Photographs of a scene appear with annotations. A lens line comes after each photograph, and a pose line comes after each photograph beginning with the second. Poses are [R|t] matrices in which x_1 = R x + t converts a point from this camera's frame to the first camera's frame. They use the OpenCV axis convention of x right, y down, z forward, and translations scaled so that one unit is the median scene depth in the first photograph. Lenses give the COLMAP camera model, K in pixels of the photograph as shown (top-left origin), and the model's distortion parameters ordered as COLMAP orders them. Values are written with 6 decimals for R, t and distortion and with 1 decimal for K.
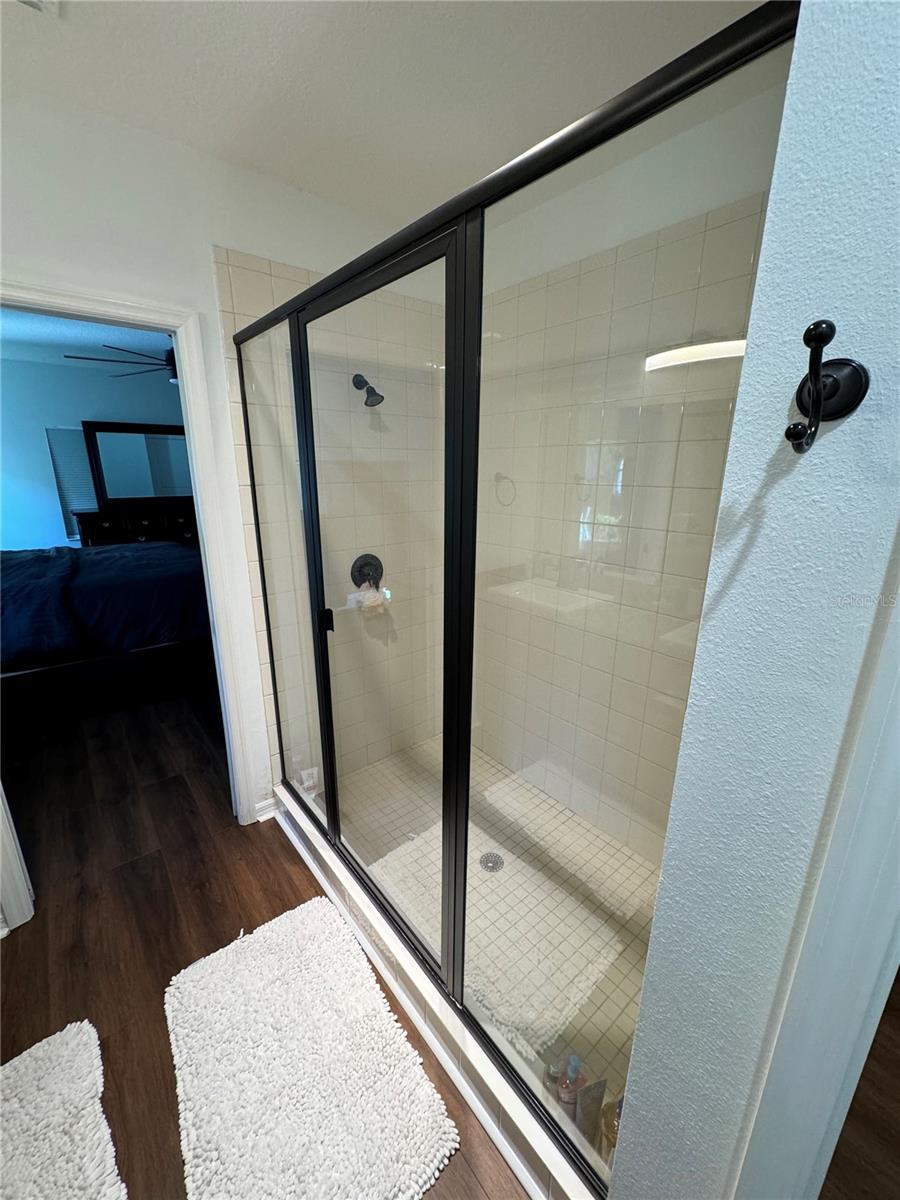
lens RADIAL K [[476.8, 0, 448.1], [0, 476.8, 599.8], [0, 0, 1]] dist [-0.001408, 0.000646]
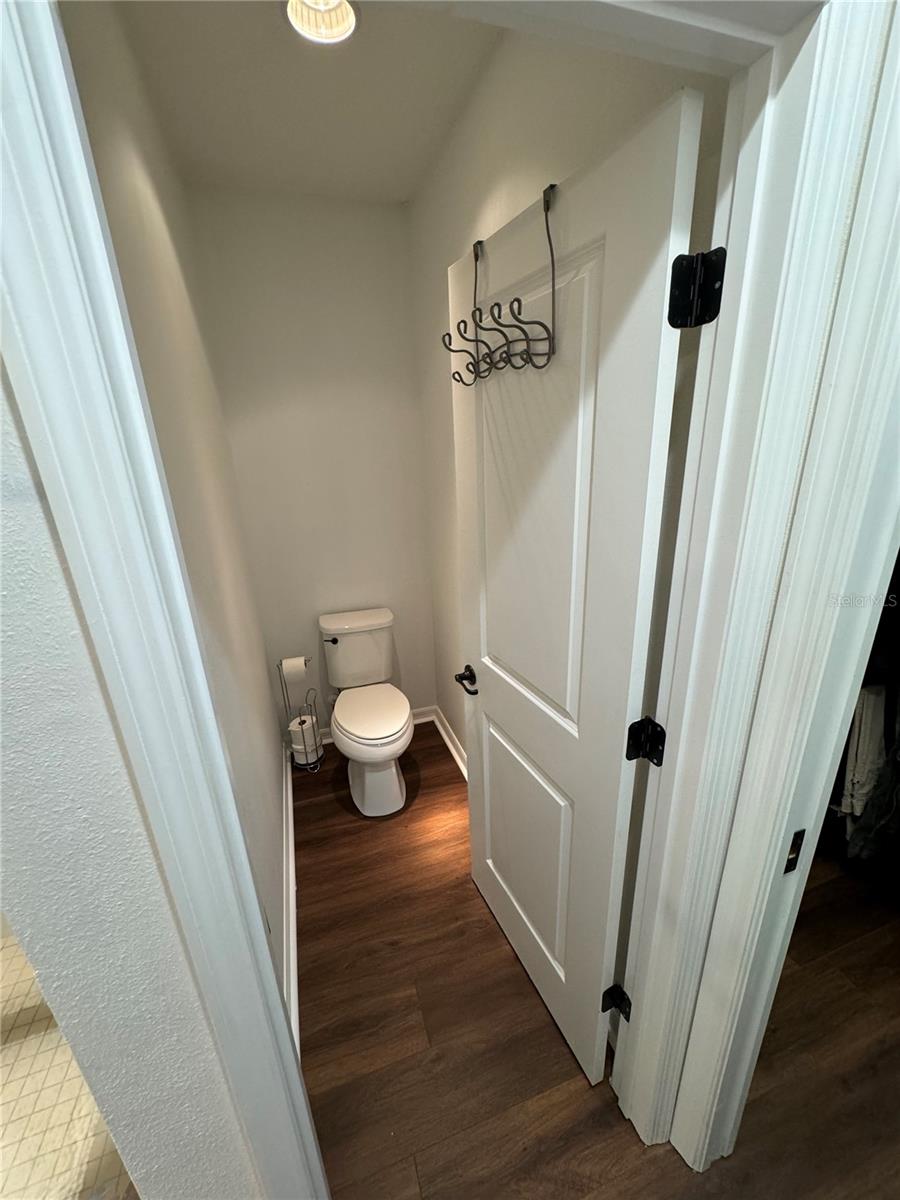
lens RADIAL K [[476.8, 0, 451.3], [0, 476.8, 600.6], [0, 0, 1]] dist [-0.001408, 0.000646]
pose [[0.360244, -0.325268, 0.874314, 0.249030], [0.289318, 0.929984, 0.226771, -0.008967], [-0.886859, 0.171262, 0.429127, -0.169473]]
